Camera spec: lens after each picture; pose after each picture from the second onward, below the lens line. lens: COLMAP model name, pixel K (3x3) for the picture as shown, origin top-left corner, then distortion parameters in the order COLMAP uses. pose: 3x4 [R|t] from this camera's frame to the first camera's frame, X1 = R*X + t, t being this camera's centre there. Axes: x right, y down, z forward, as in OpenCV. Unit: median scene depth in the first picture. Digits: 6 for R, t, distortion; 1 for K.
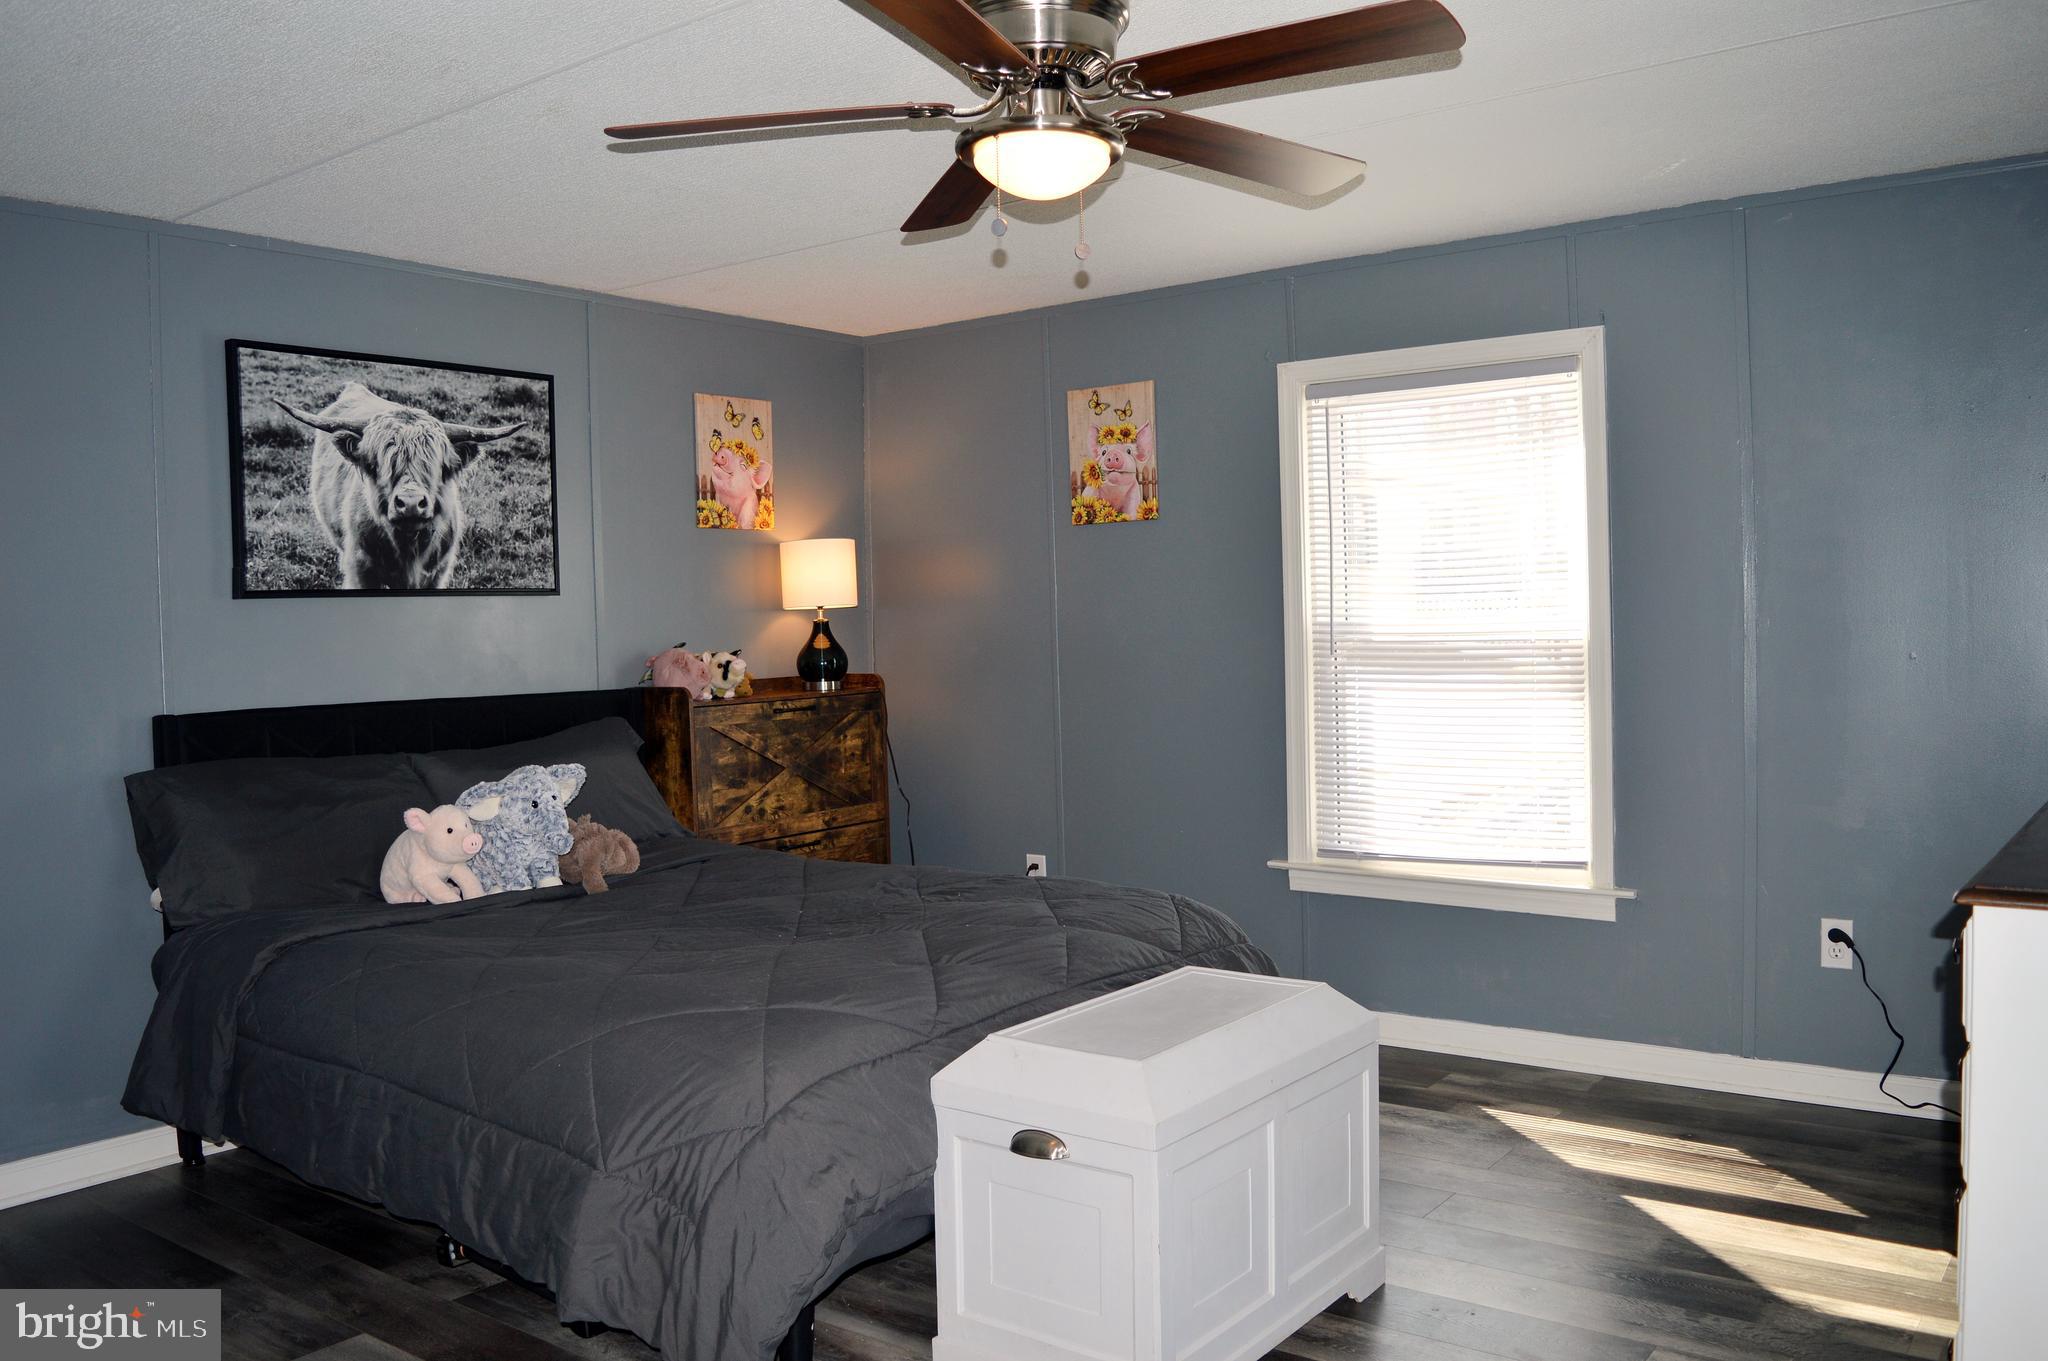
lens RADIAL K [[1666.0, 0, 1024.0], [0, 1666.0, 680.5], [0, 0, 1]] dist [-0.093575, 0.015569]
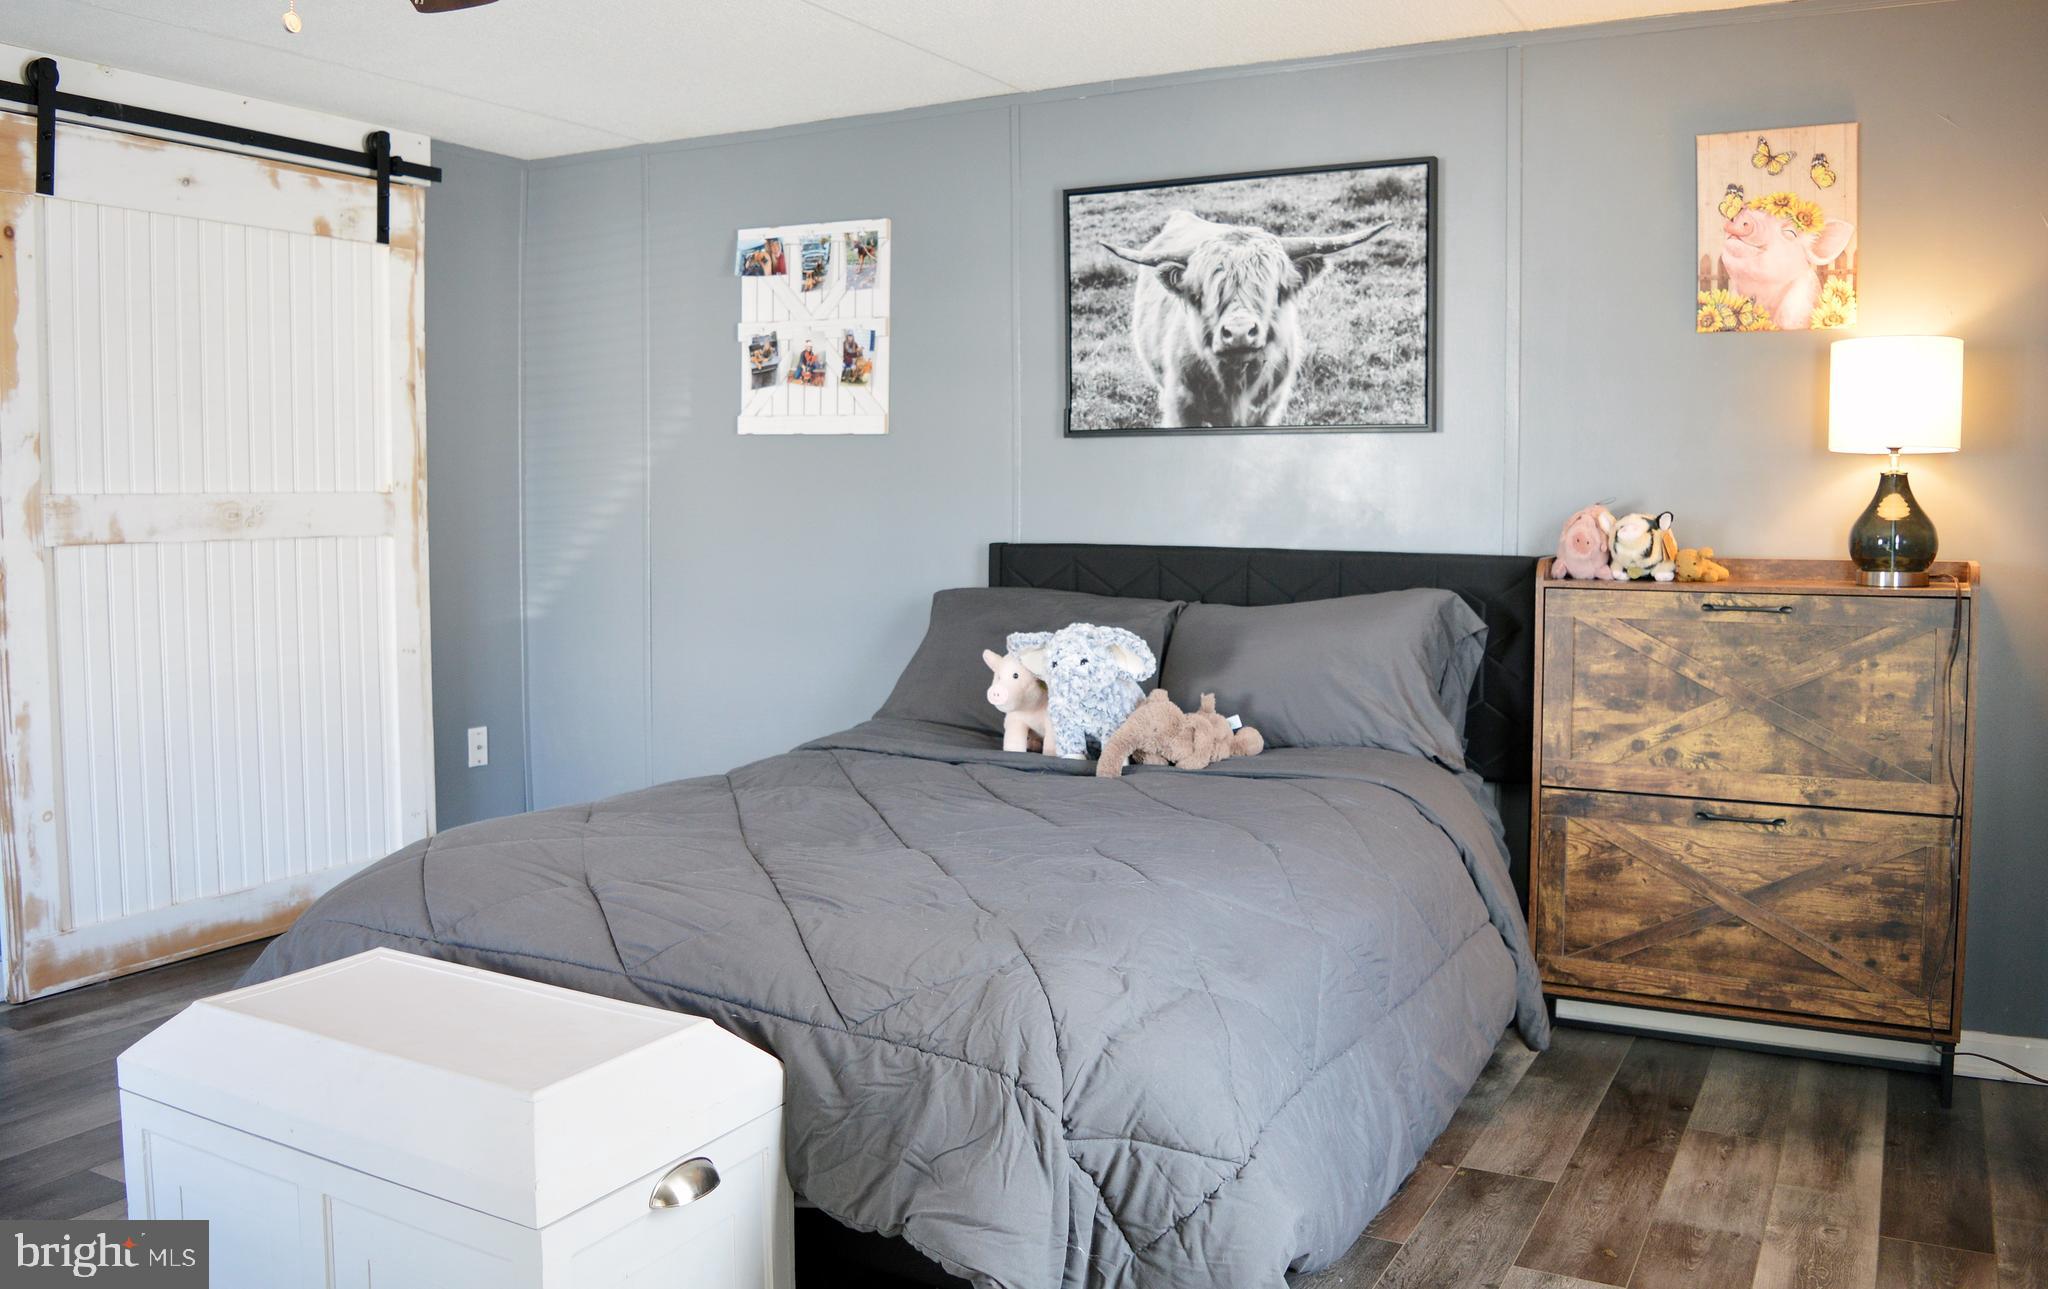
lens RADIAL K [[1656.7, 0, 1022.0], [0, 1656.7, 604.6], [0, 0, 1]] dist [-0.083243, 0.001539]
pose [[0.135481, 0.095311, -0.986185, 0.513121], [-0.041131, 0.995045, 0.090516, -0.034117], [0.989926, 0.028300, 0.138730, 0.731442]]
